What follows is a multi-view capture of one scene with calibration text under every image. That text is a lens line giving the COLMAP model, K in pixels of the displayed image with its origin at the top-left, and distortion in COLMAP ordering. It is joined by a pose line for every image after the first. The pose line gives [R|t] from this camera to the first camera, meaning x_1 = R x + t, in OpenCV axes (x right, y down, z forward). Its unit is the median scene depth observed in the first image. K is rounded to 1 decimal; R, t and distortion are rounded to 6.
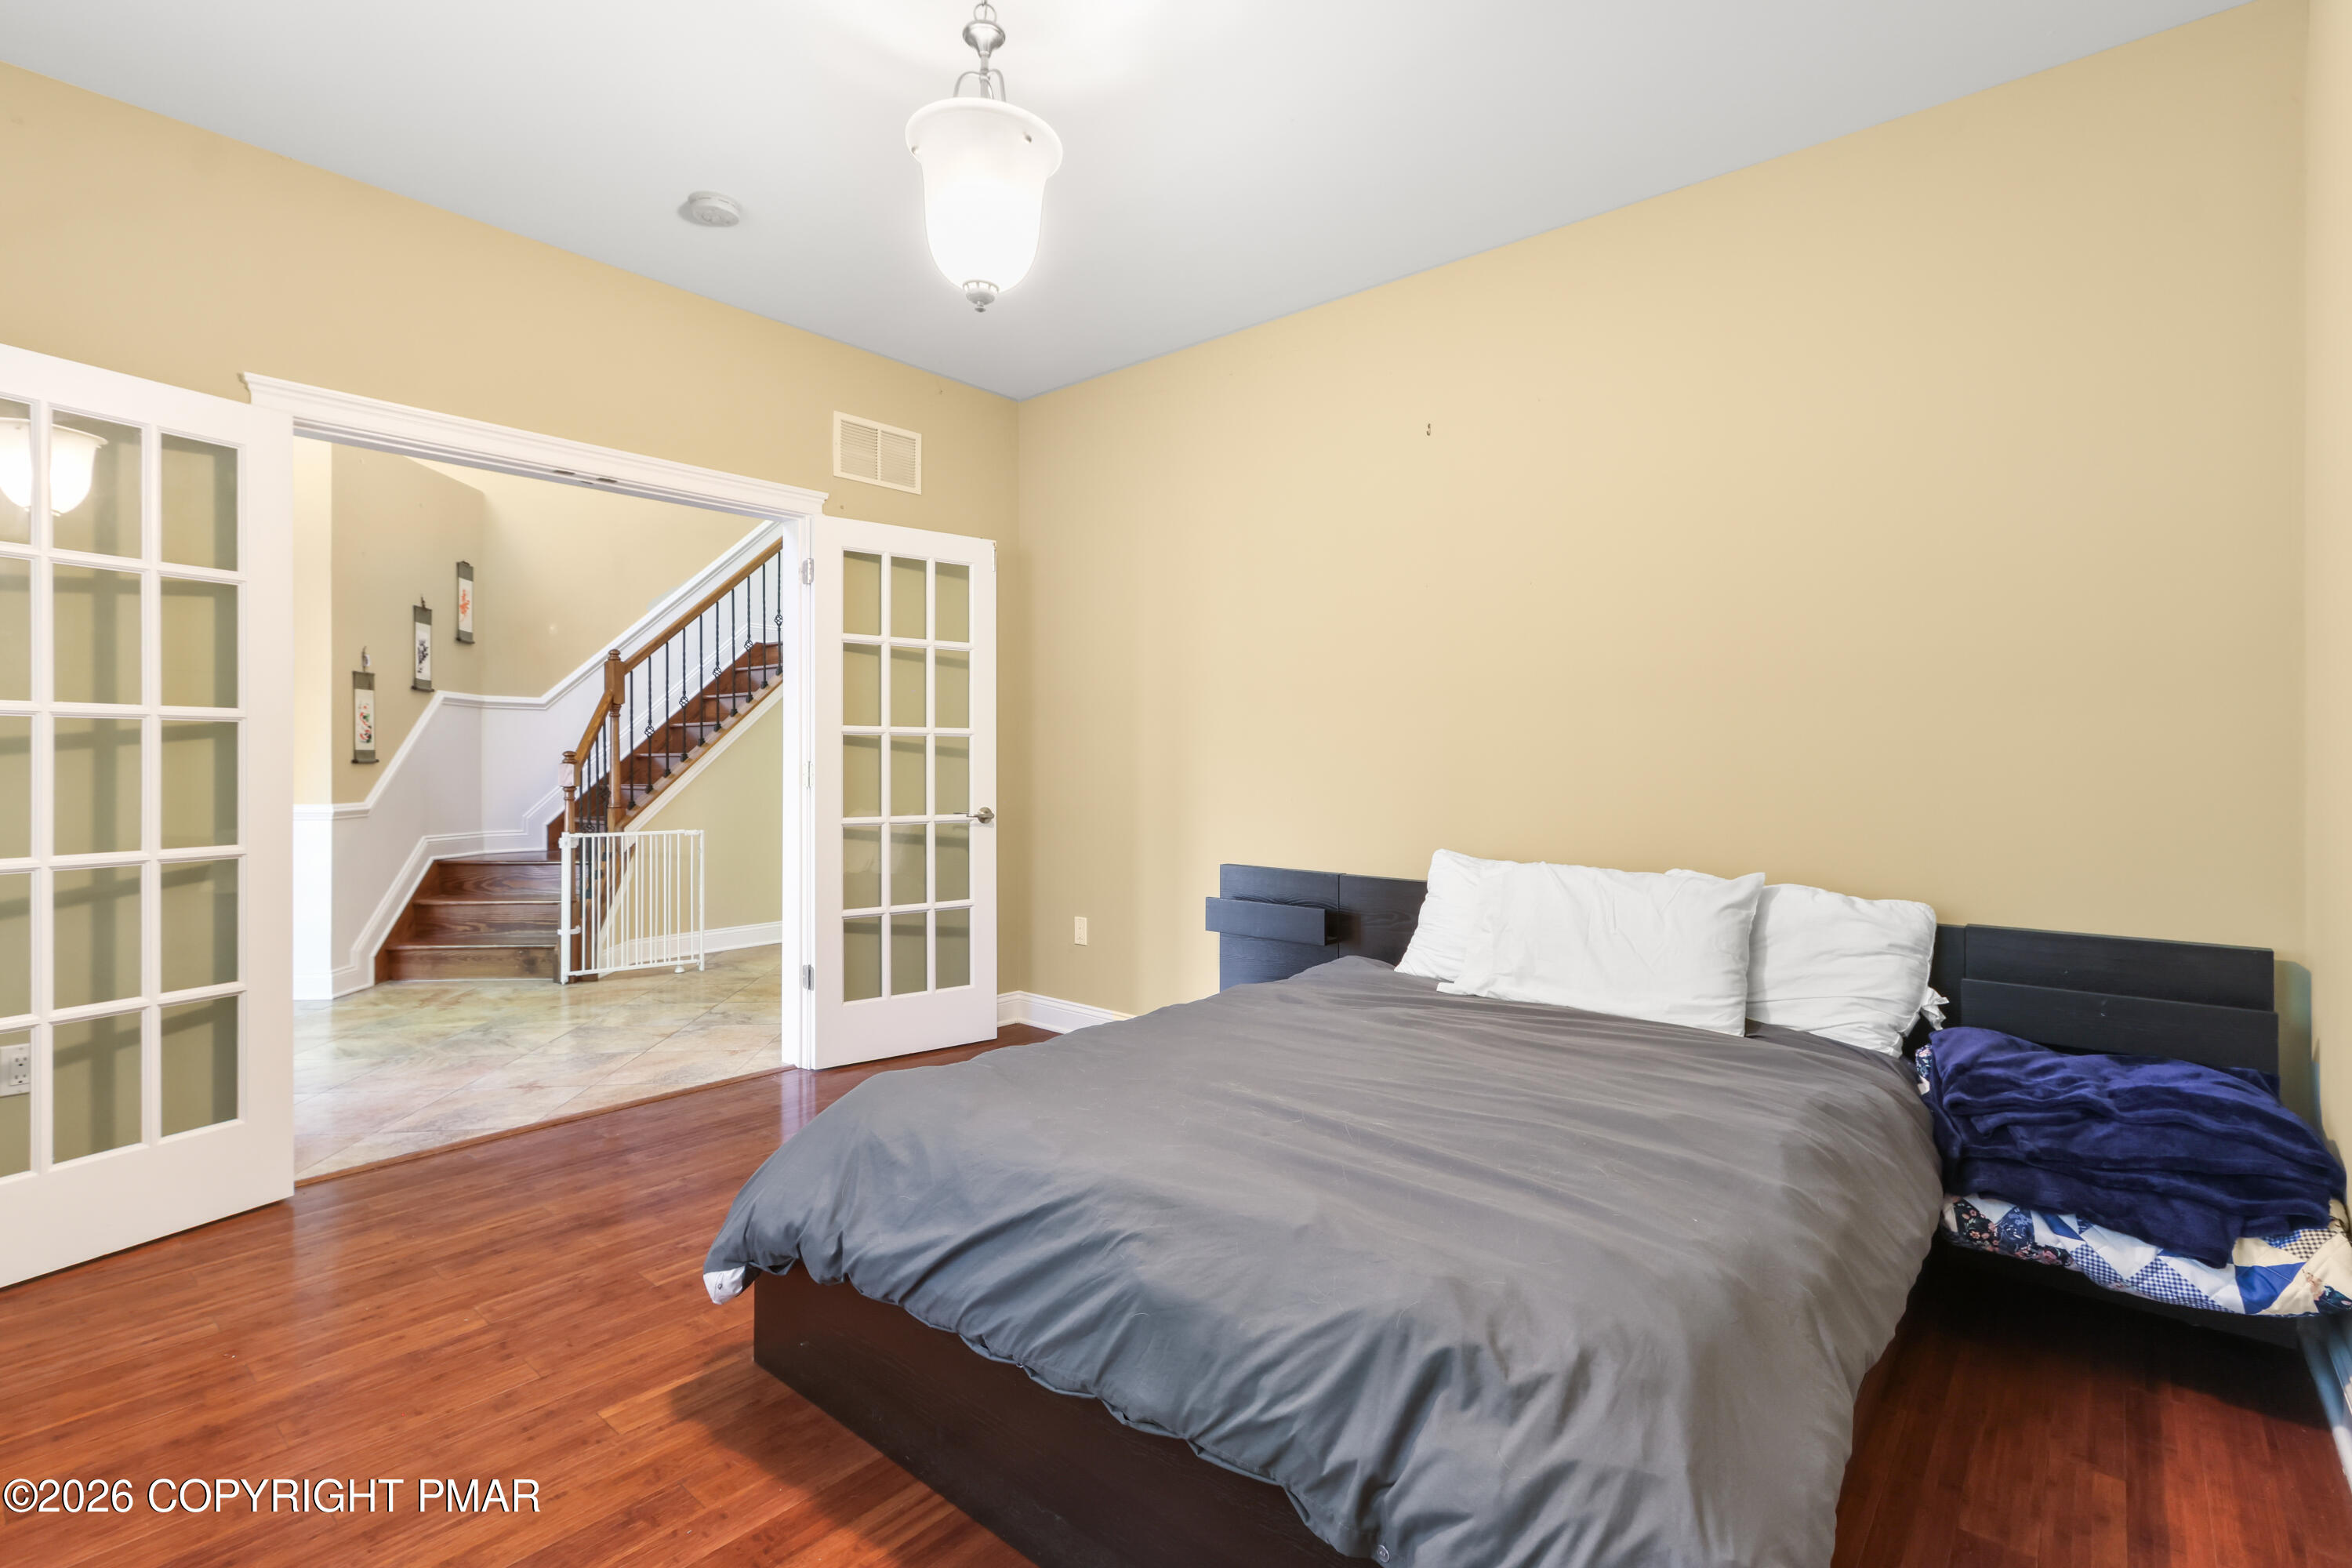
lens RADIAL K [[1083.6, 0, 1181.8], [0, 1083.6, 771.1], [0, 0, 1]] dist [0.001837, 0.000494]
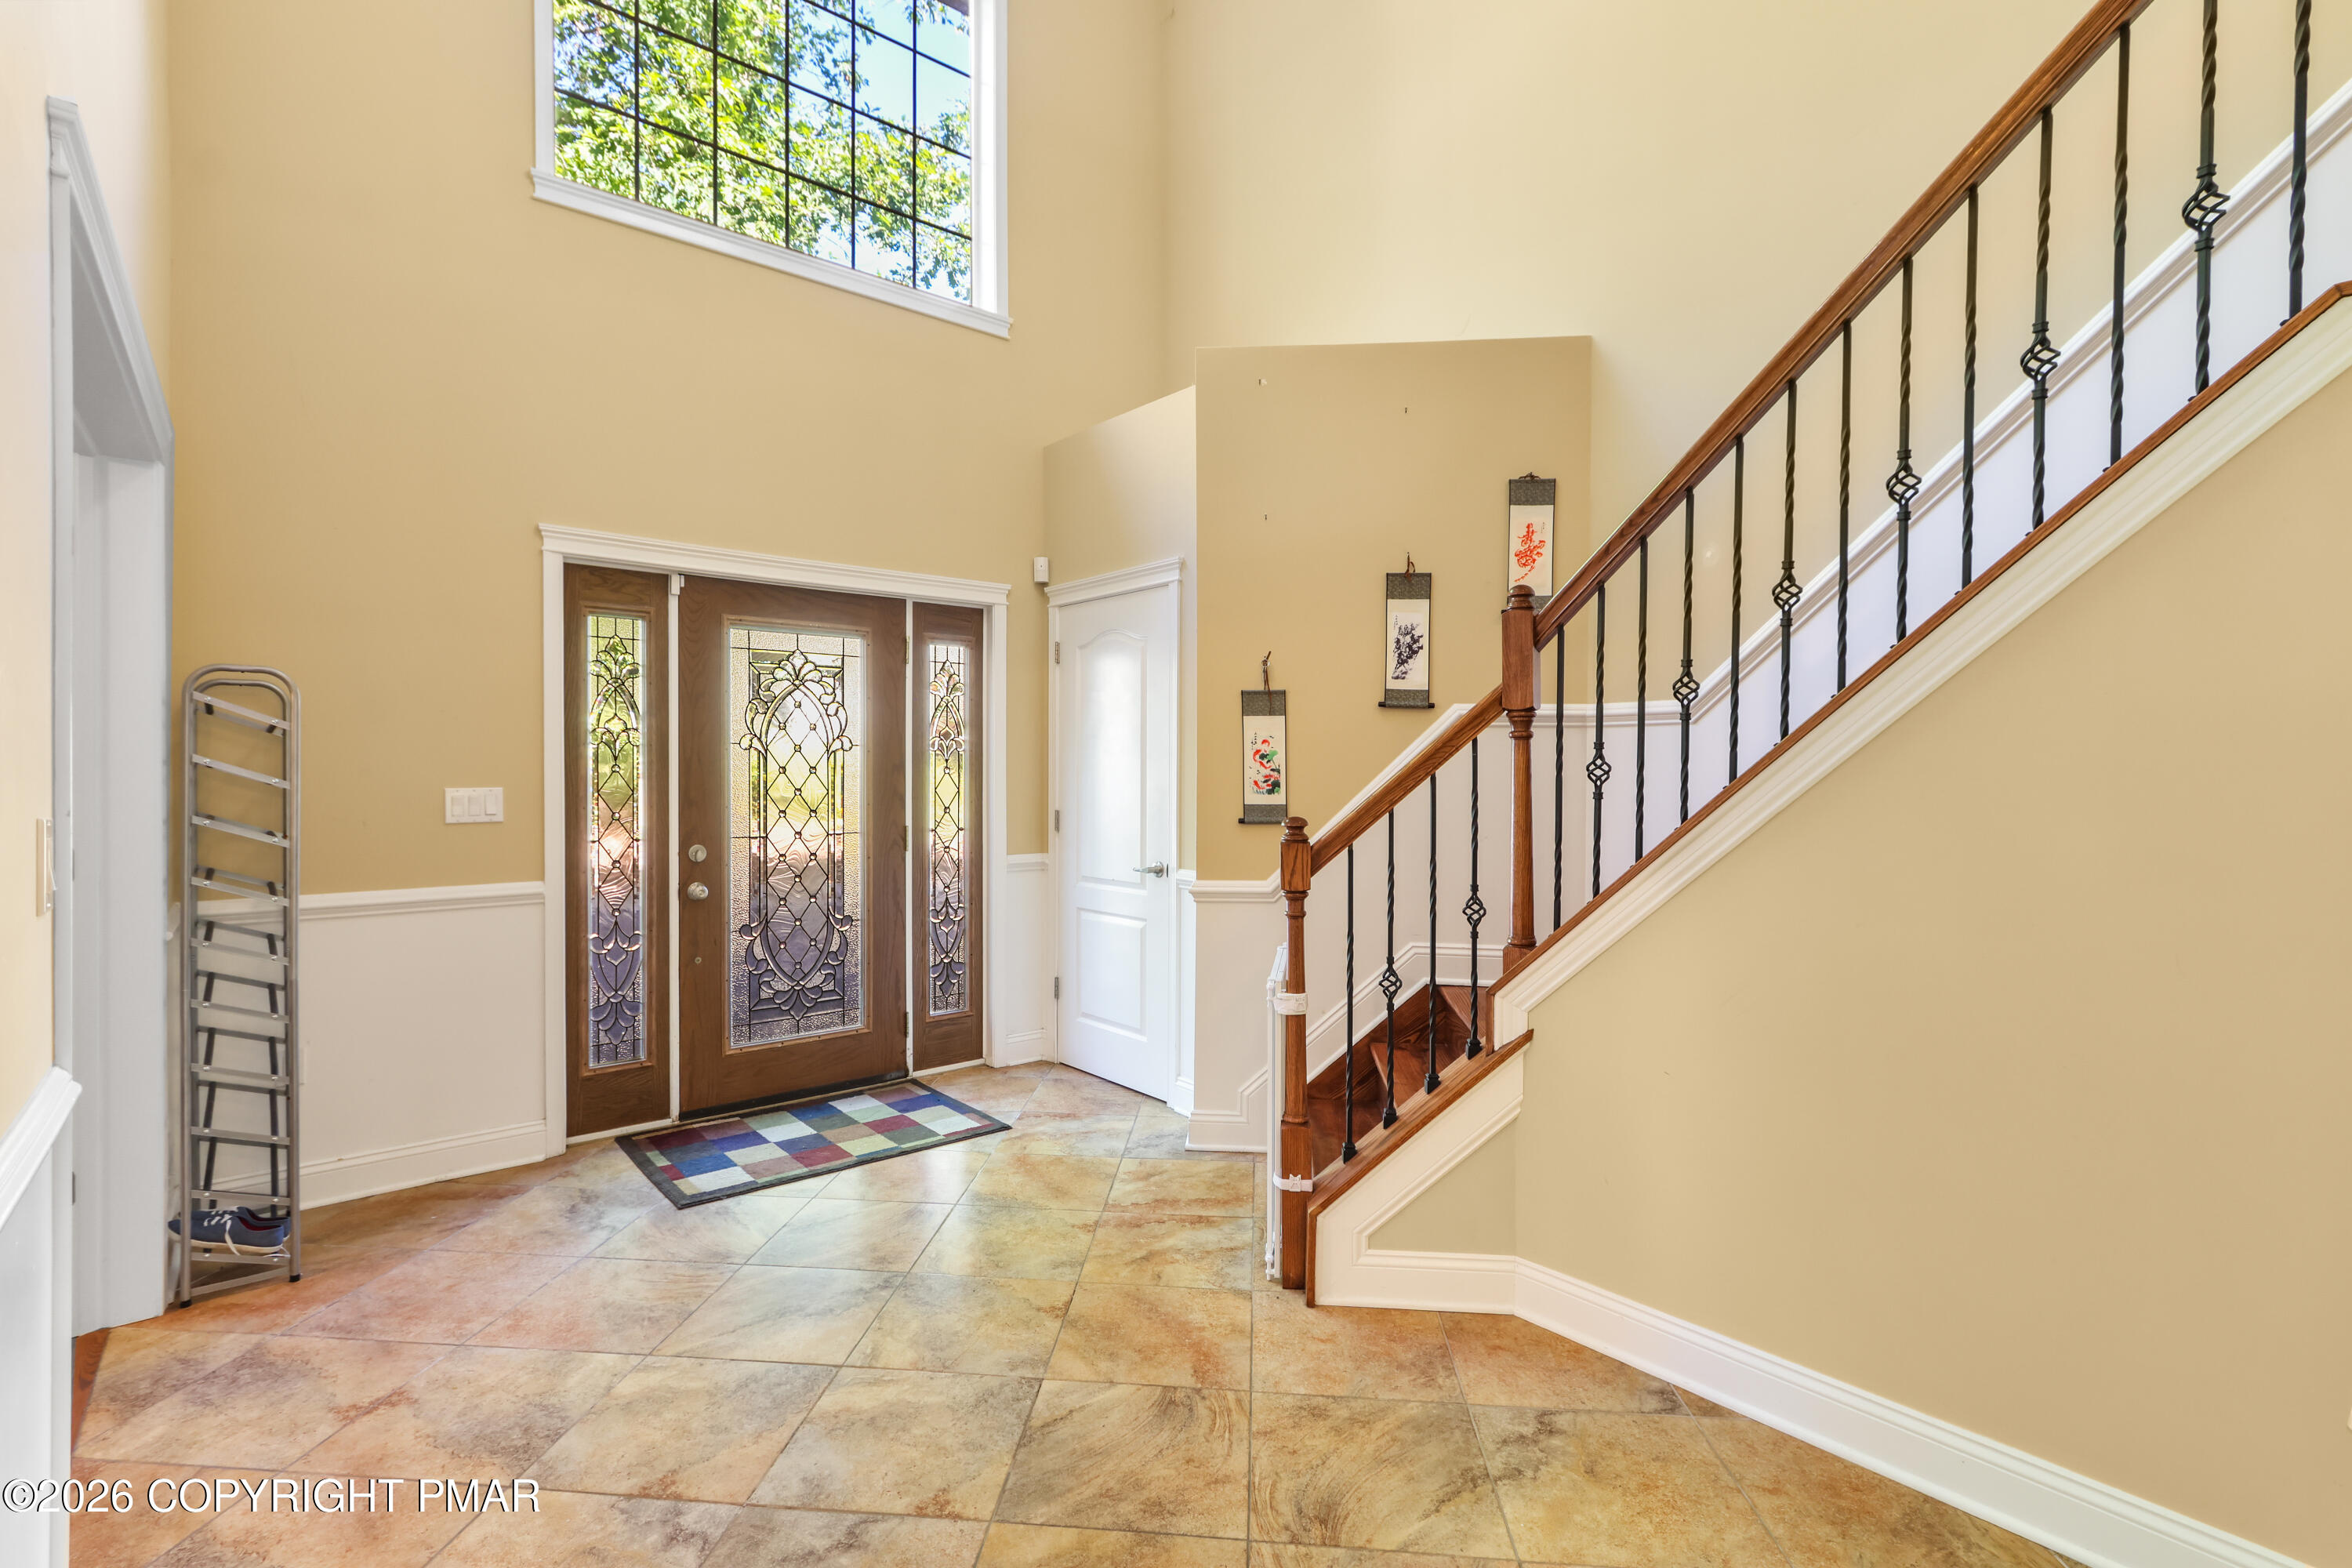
lens RADIAL K [[1083.6, 0, 1171.8], [0, 1083.6, 775.3], [0, 0, 1]] dist [0.001837, 0.000494]
pose [[-0.191775, 0.010878, -0.981379, -0.070548], [-0.009559, 0.999870, 0.012951, -0.044390], [0.981392, 0.011865, -0.191646, 1.033036]]
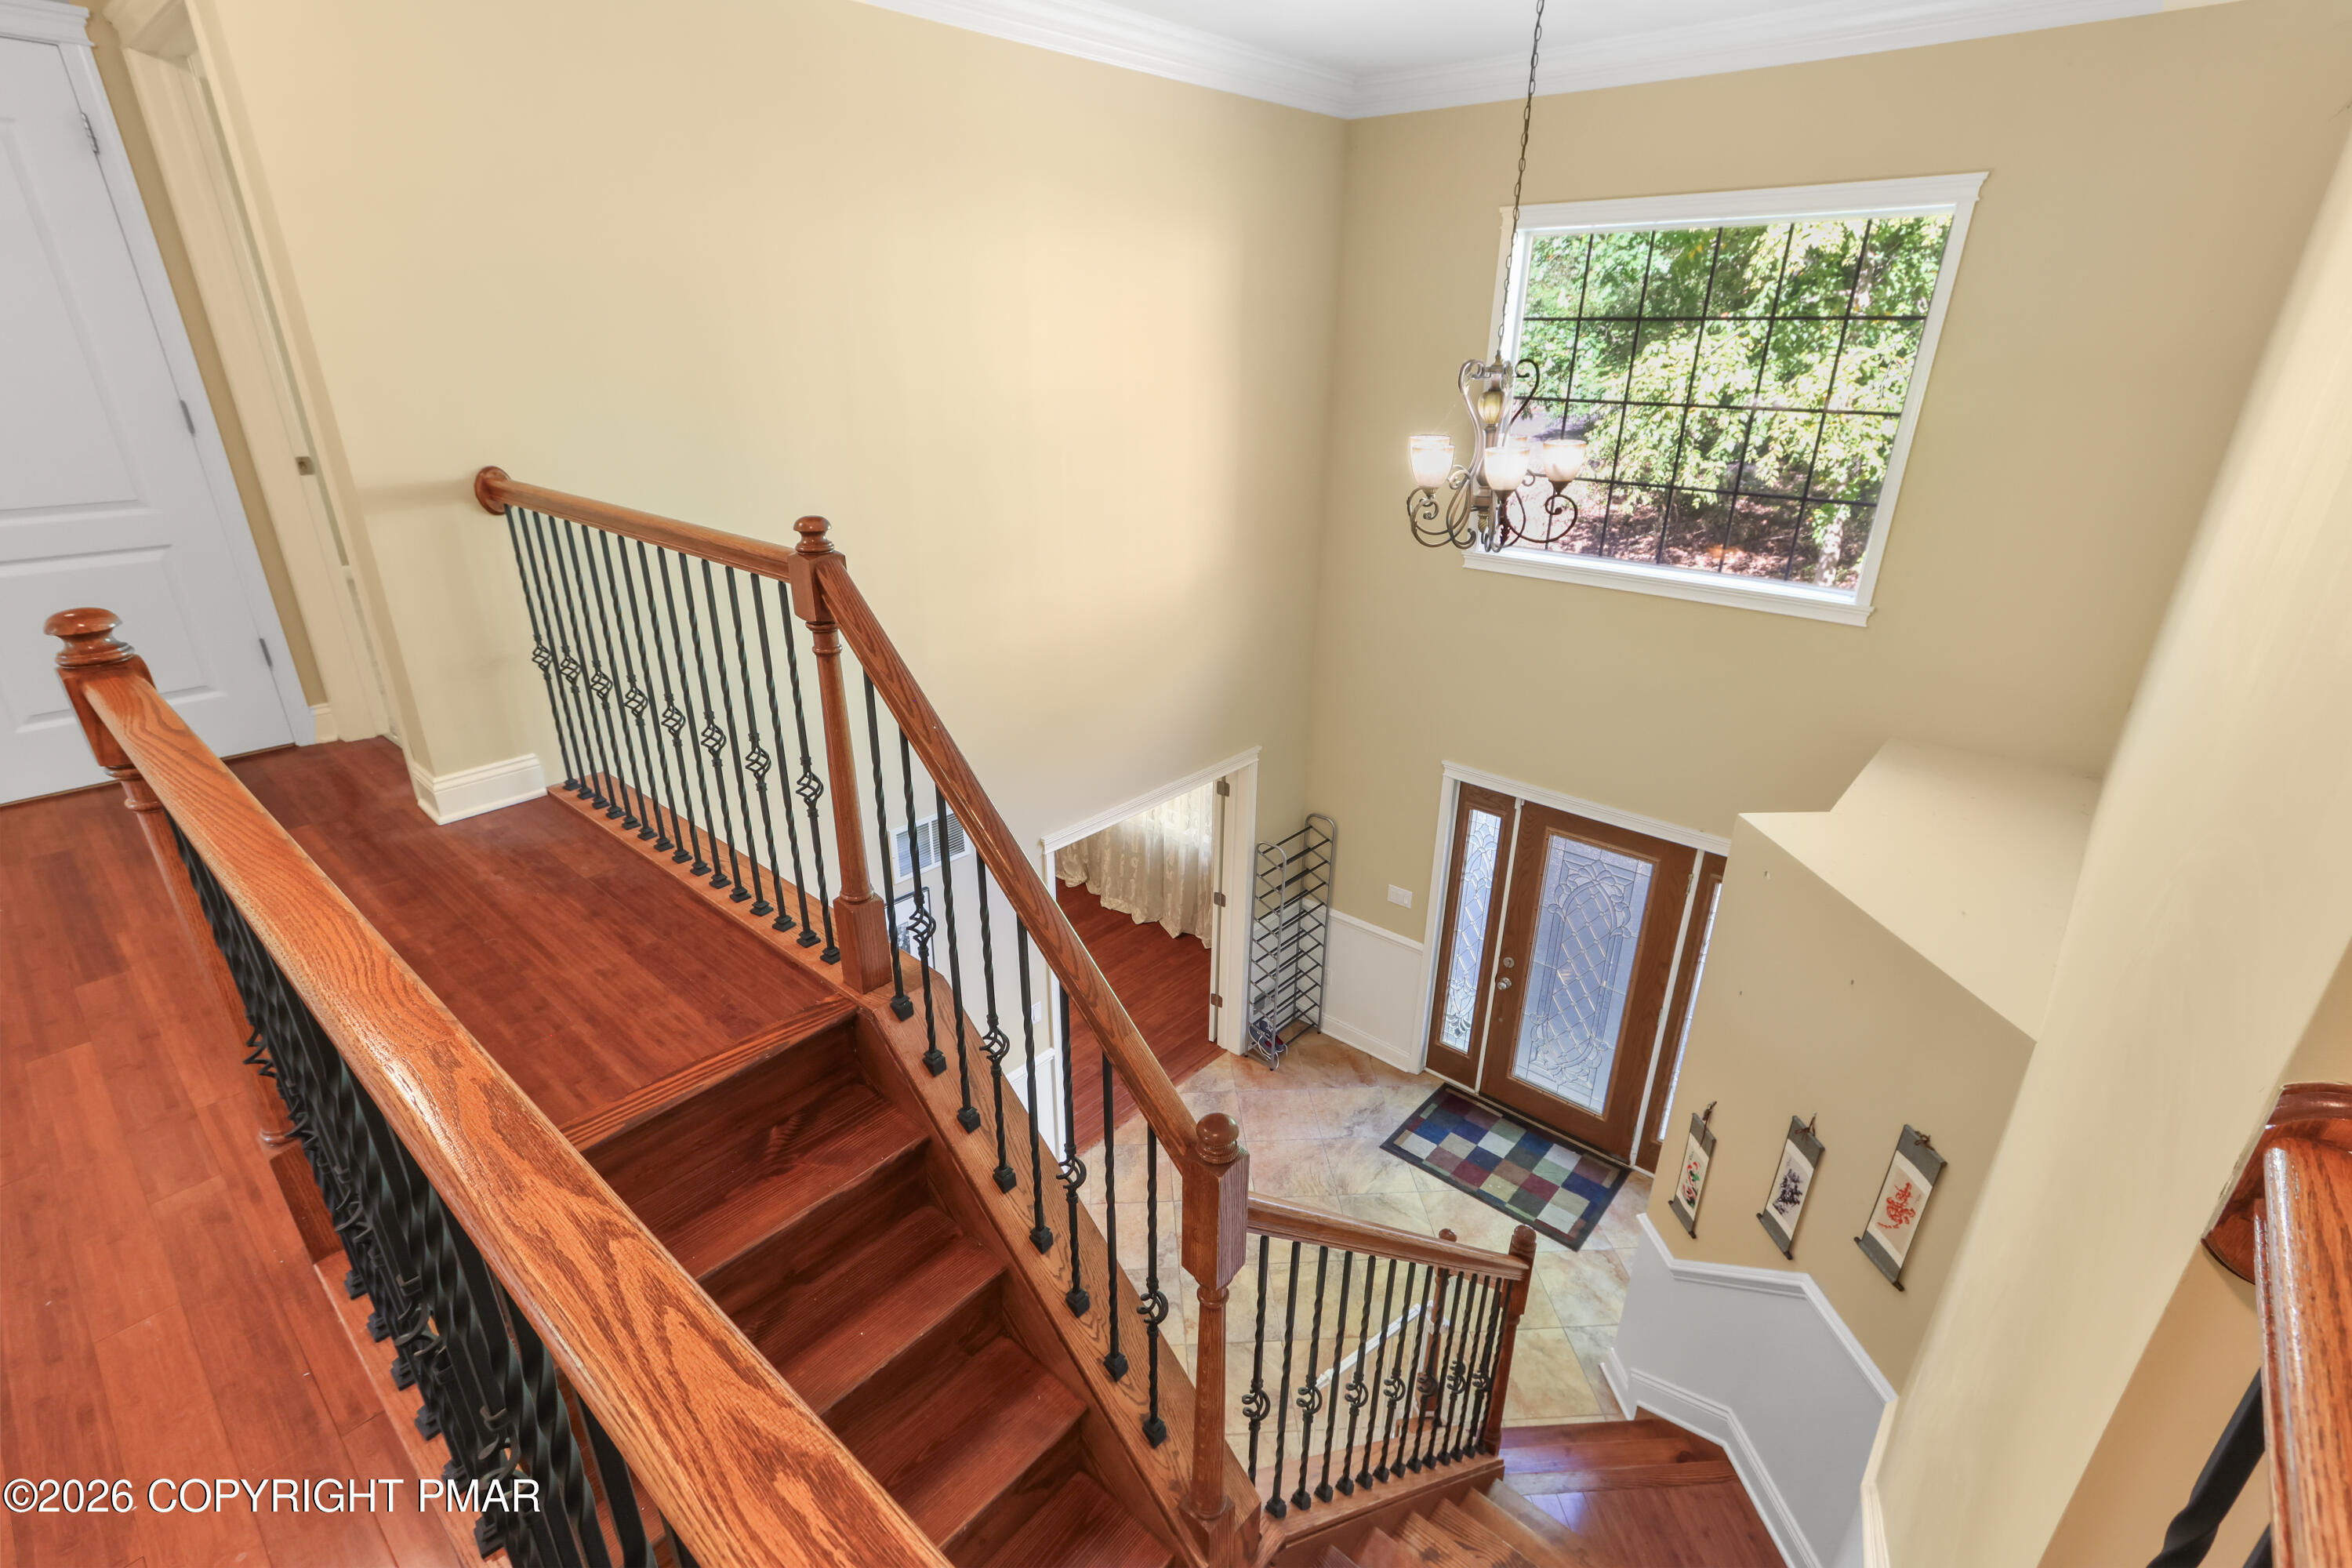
lens RADIAL K [[1083.6, 0, 1167.8], [0, 1083.6, 790.7], [0, 0, 1]] dist [0.001837, 0.000494]
pose [[-0.999231, -0.025270, 0.029984, -0.383106], [-0.011135, 0.916037, 0.400938, -0.576546], [-0.037598, 0.400296, -0.915614, 1.544436]]
